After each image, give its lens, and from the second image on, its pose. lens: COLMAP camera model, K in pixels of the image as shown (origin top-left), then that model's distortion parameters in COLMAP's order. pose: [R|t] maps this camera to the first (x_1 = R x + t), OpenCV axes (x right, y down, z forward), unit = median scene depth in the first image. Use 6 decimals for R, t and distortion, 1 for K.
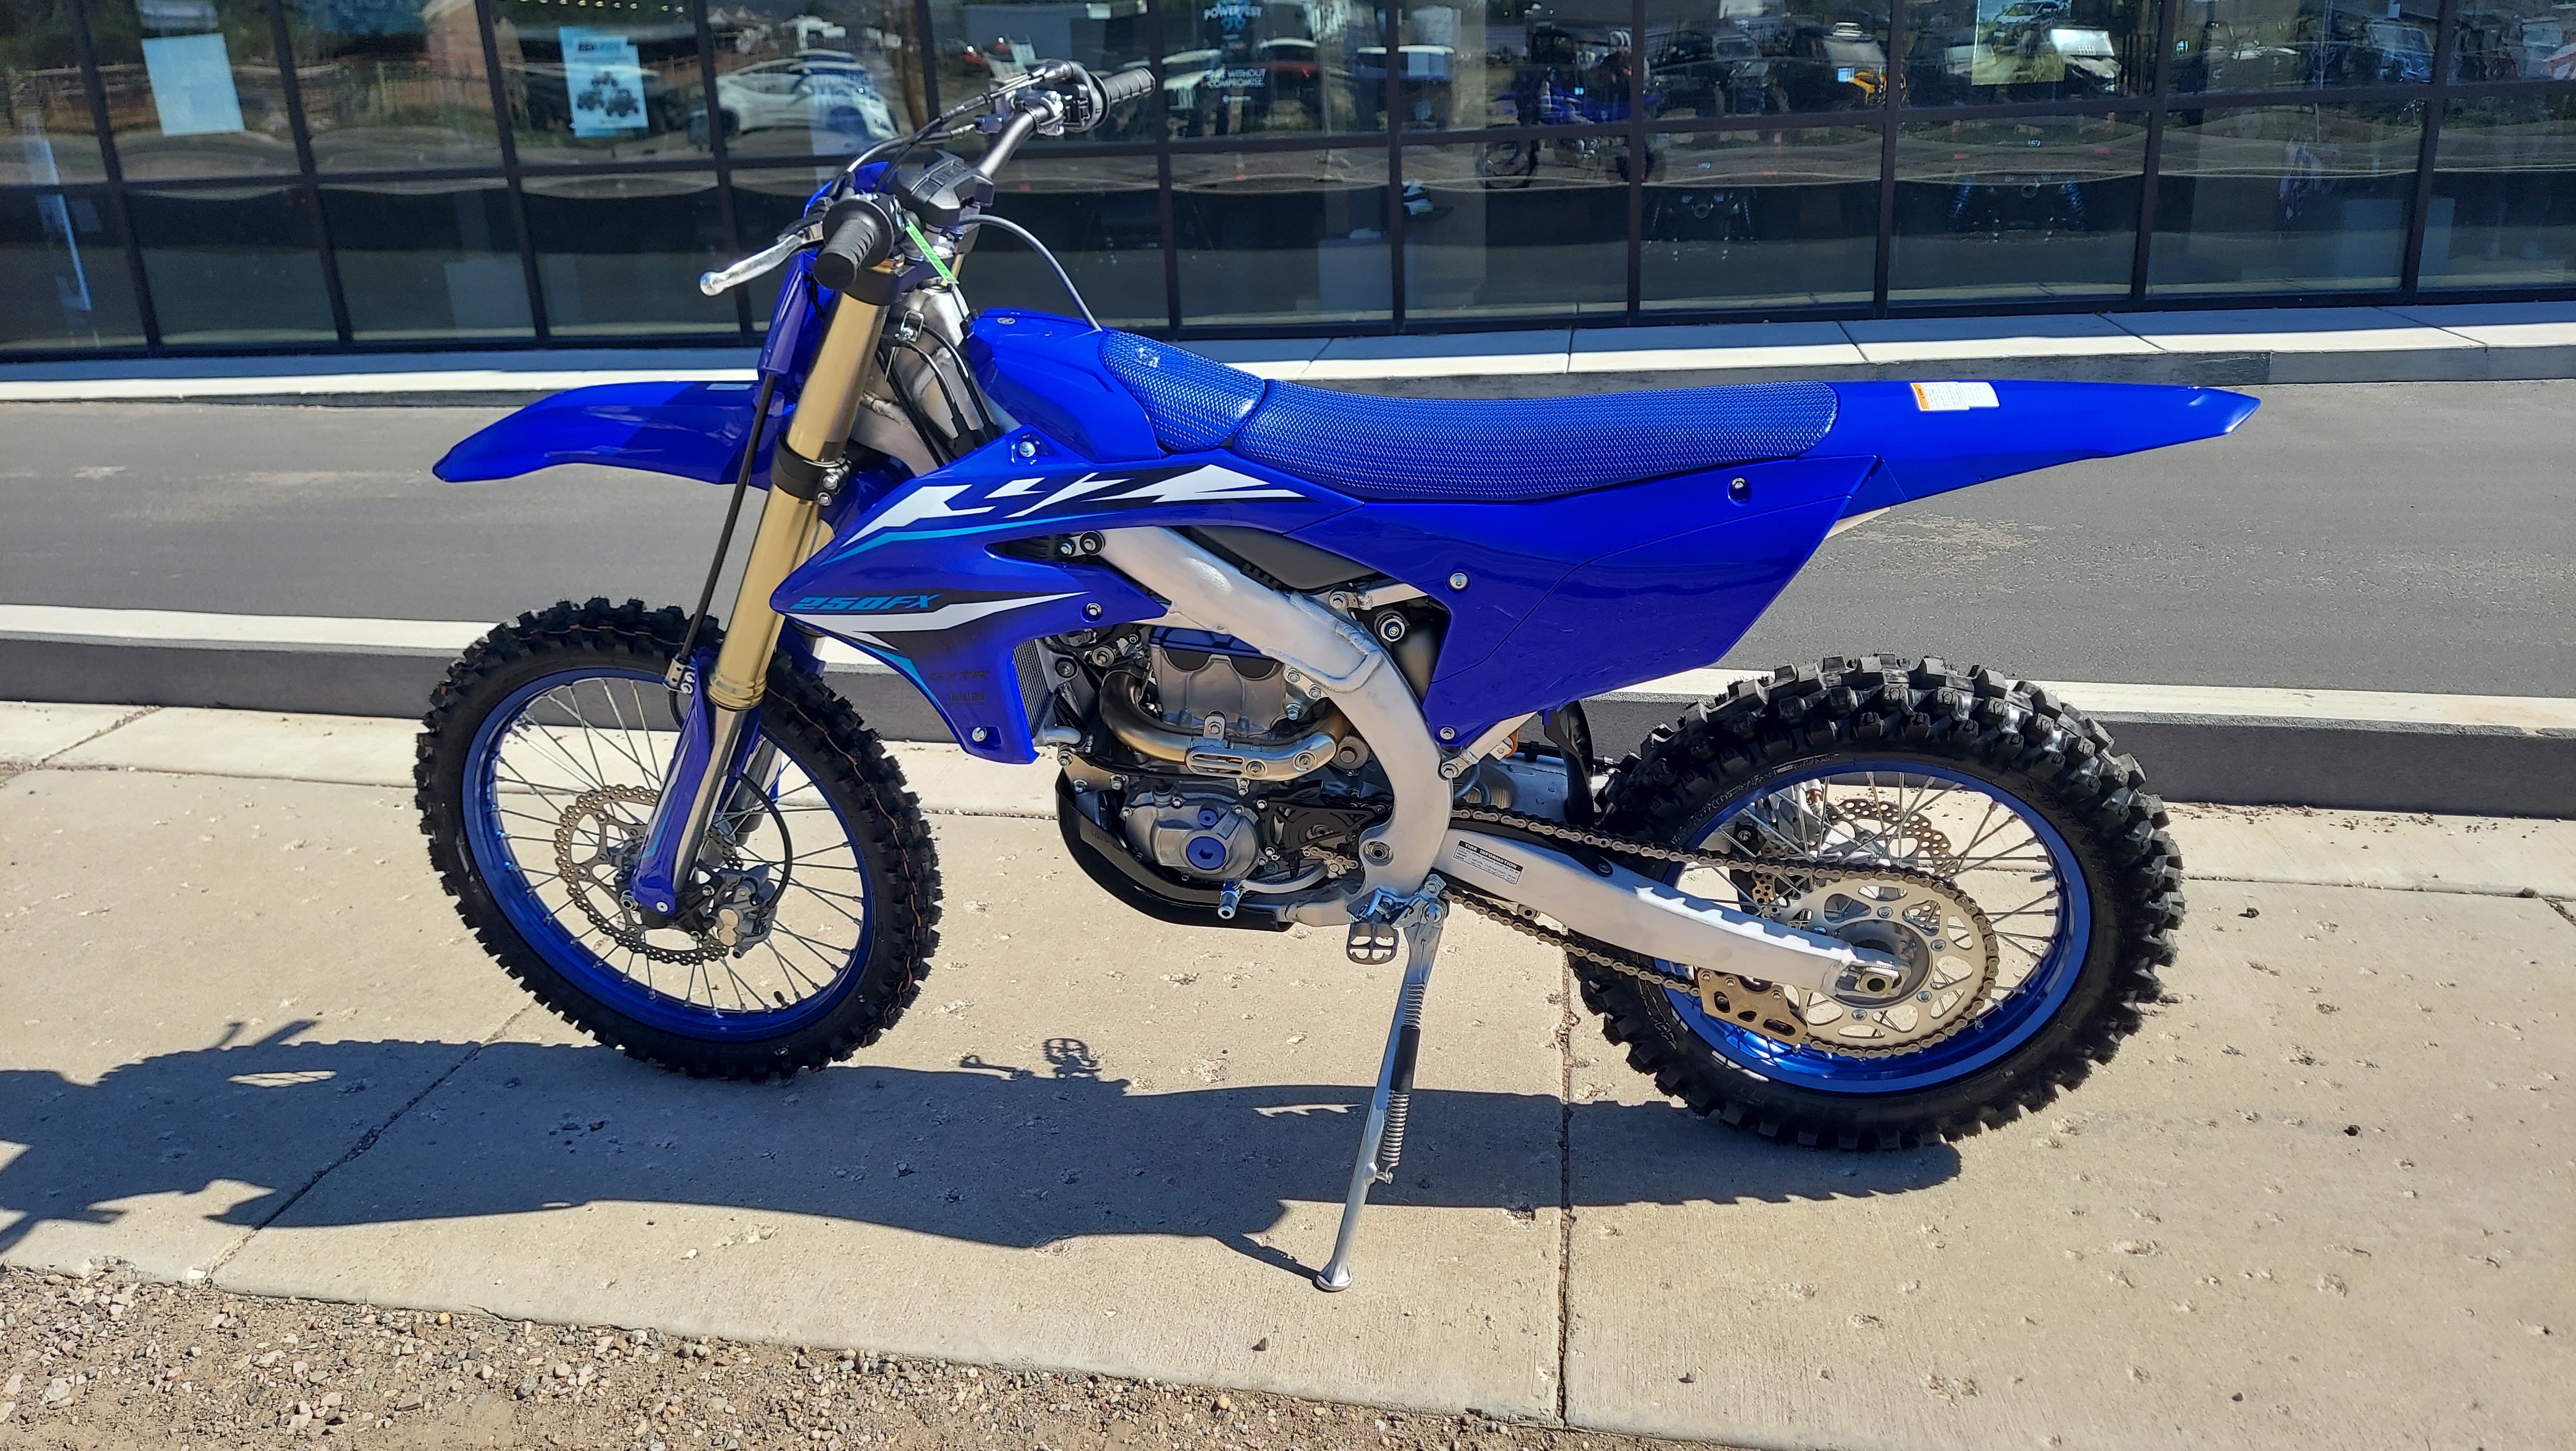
lens RADIAL K [[1851.7, 0, 1287.0], [0, 1851.7, 720.3], [0, 0, 1]] dist [0.089927, -0.111259]
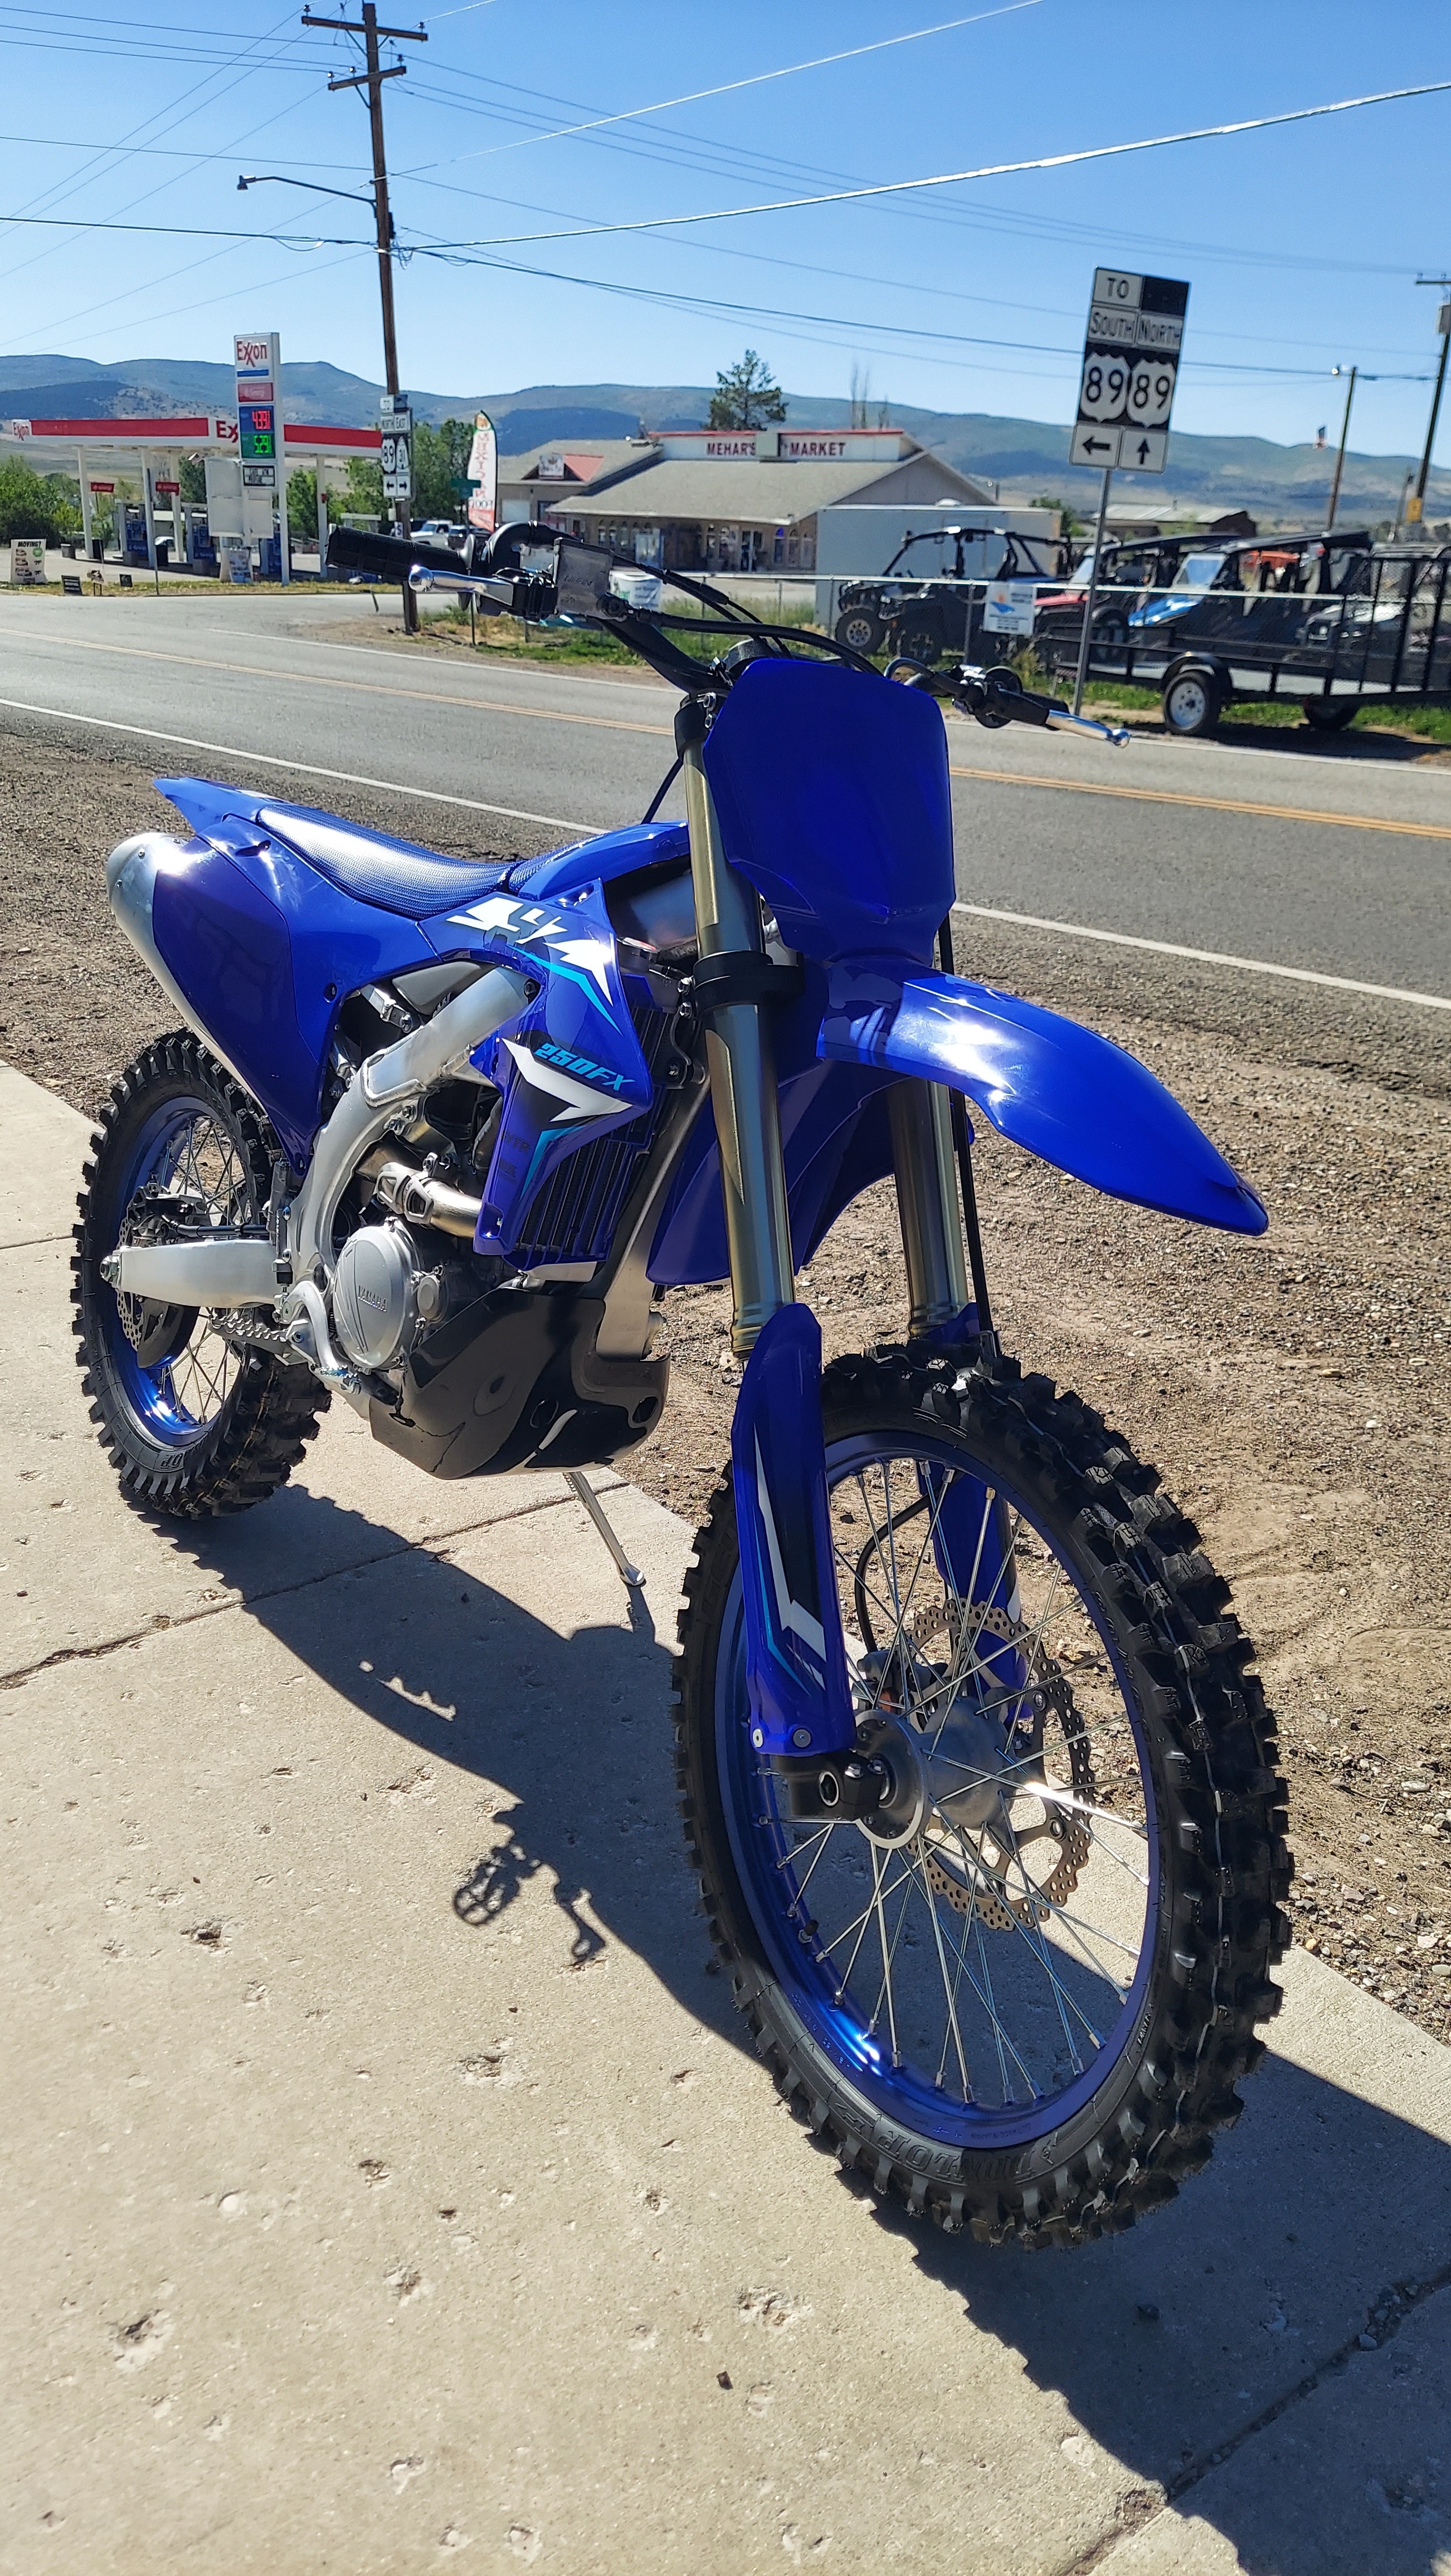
lens RADIAL K [[1853.5, 0, 719.5], [0, 1853.5, 1286.6], [0, 0, 1]] dist [0.069081, -0.080350]
pose [[-0.715604, -0.255175, 0.650228, -0.722610], [0.205751, 0.812579, 0.545327, -0.478484], [-0.667516, 0.524023, -0.528982, 1.444057]]
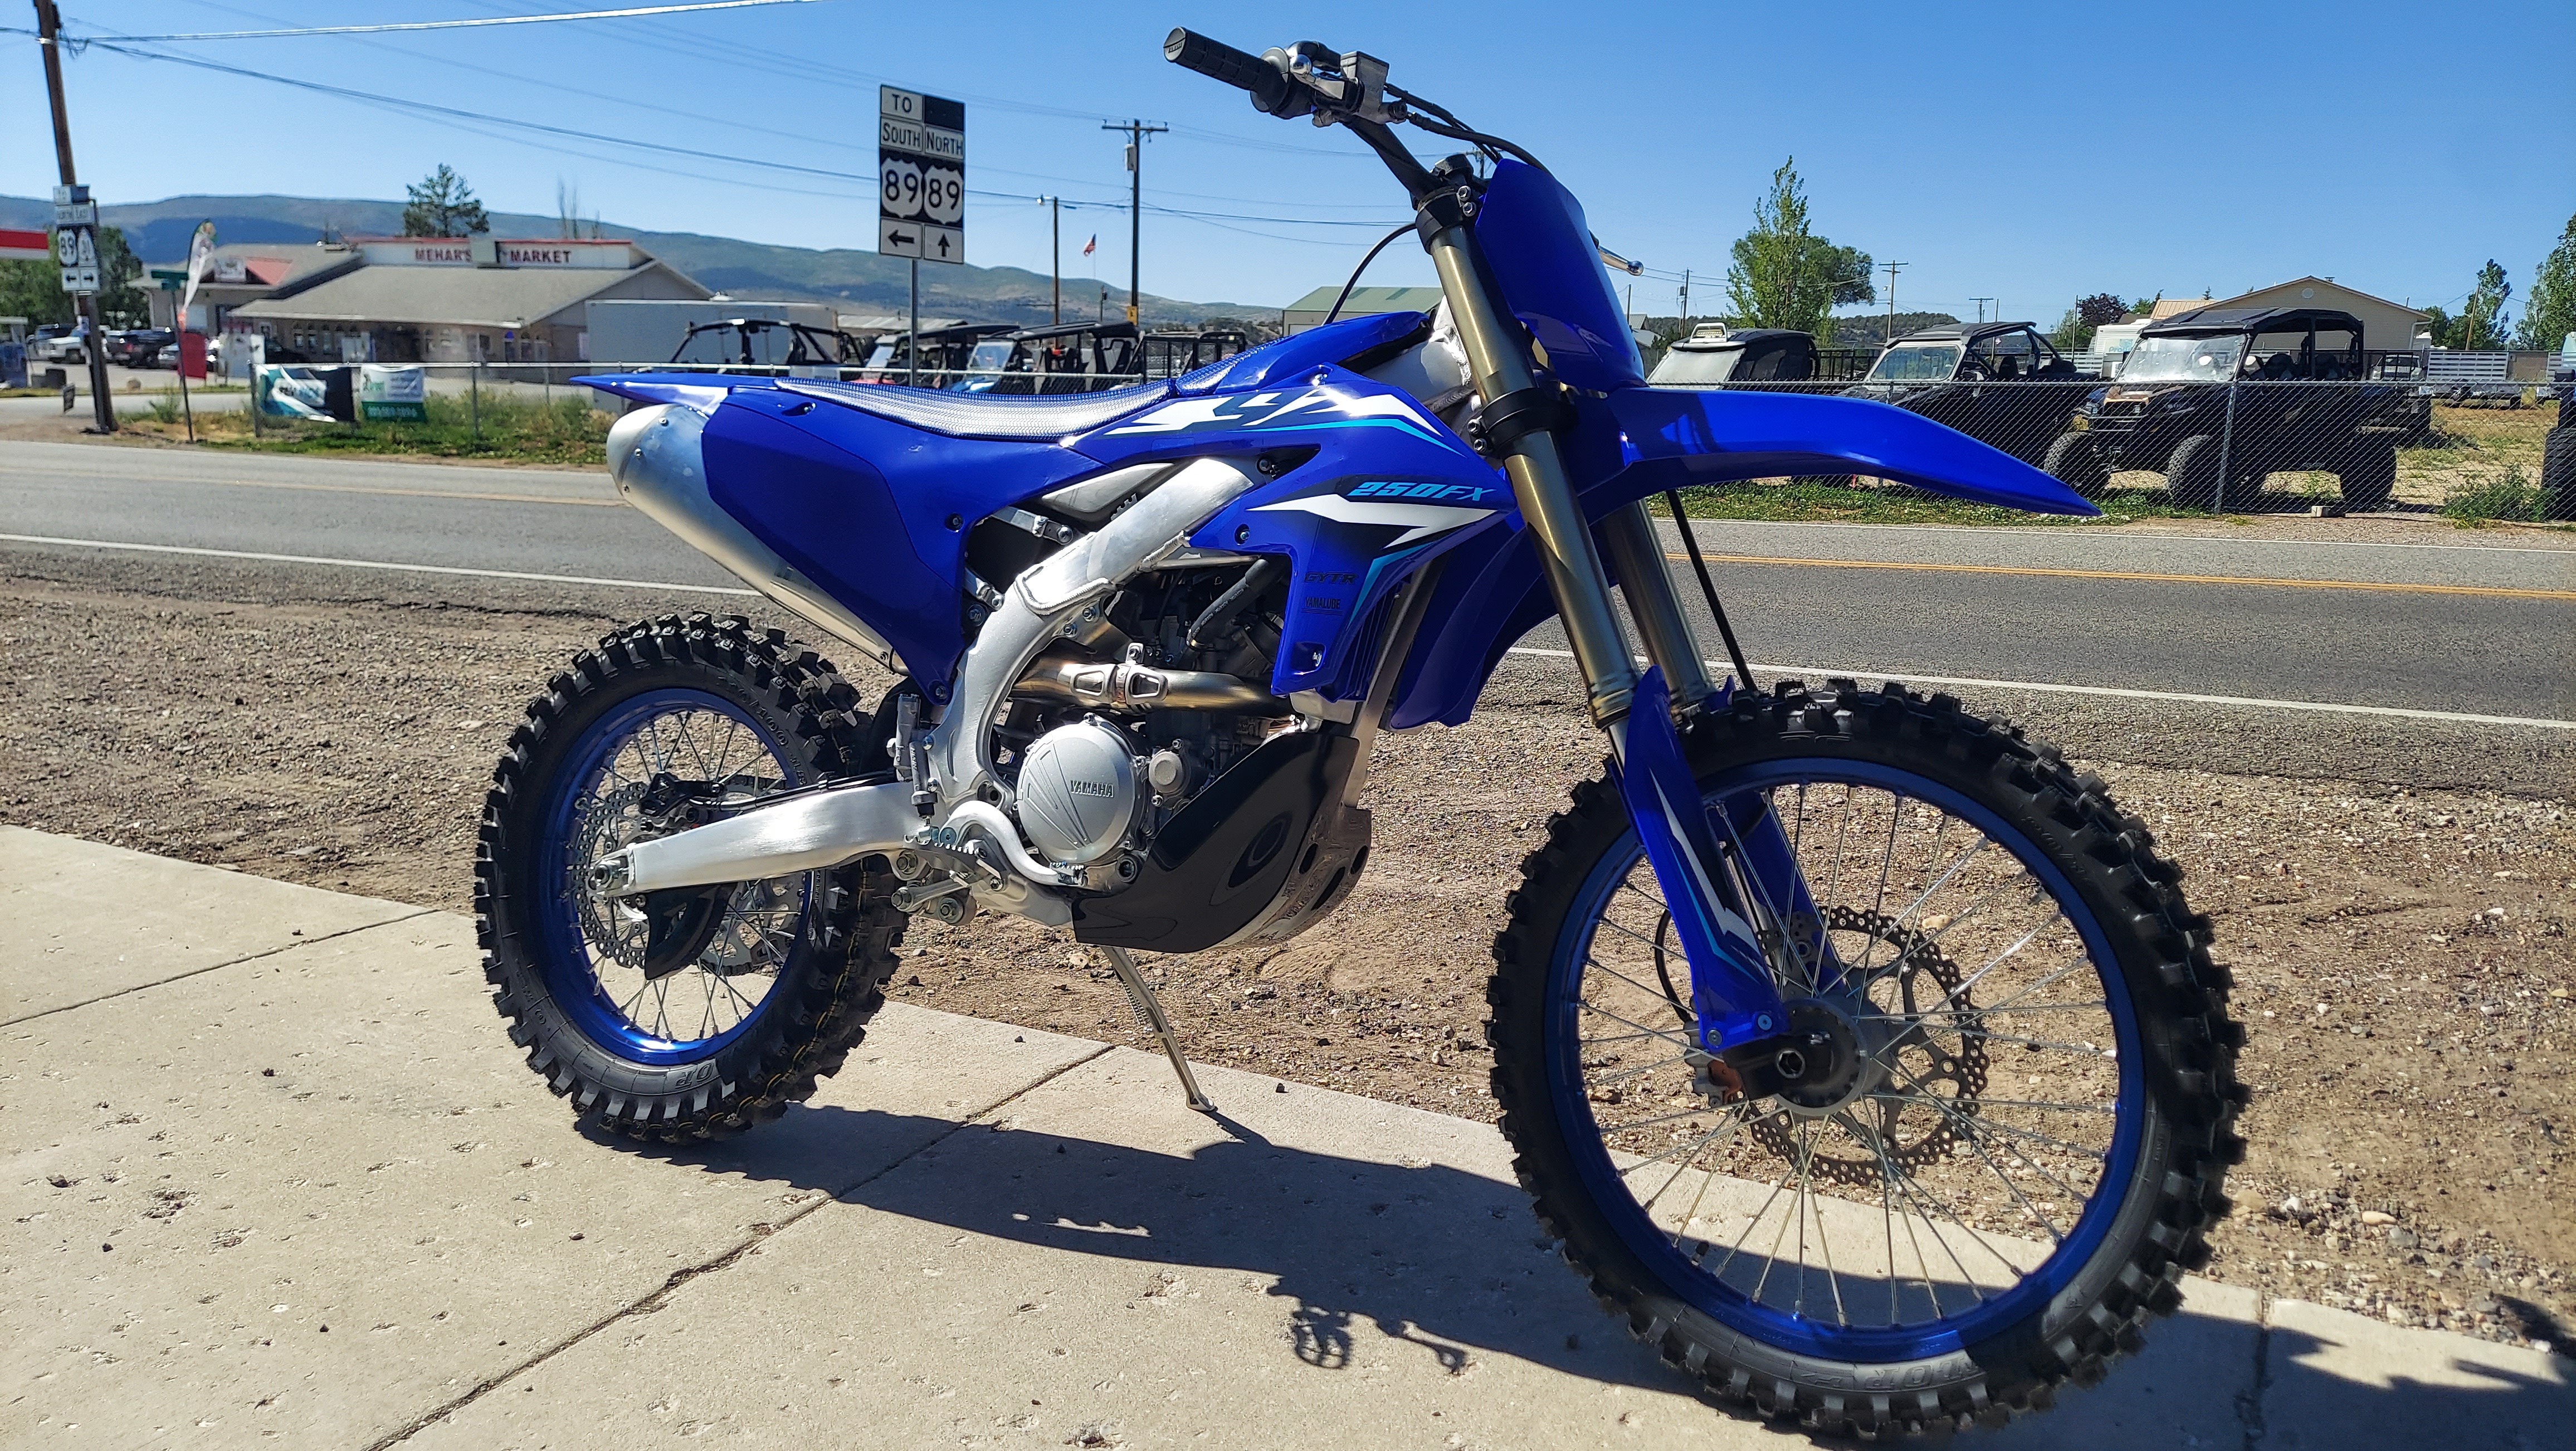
lens RADIAL K [[1848.3, 0, 1299.7], [0, 1848.3, 727.8], [0, 0, 1]] dist [0.073829, -0.083580]
pose [[-0.942262, -0.055663, 0.330218, -0.407208], [0.109113, 0.881244, 0.459895, -0.451071], [-0.316602, 0.469373, -0.824289, 1.794902]]
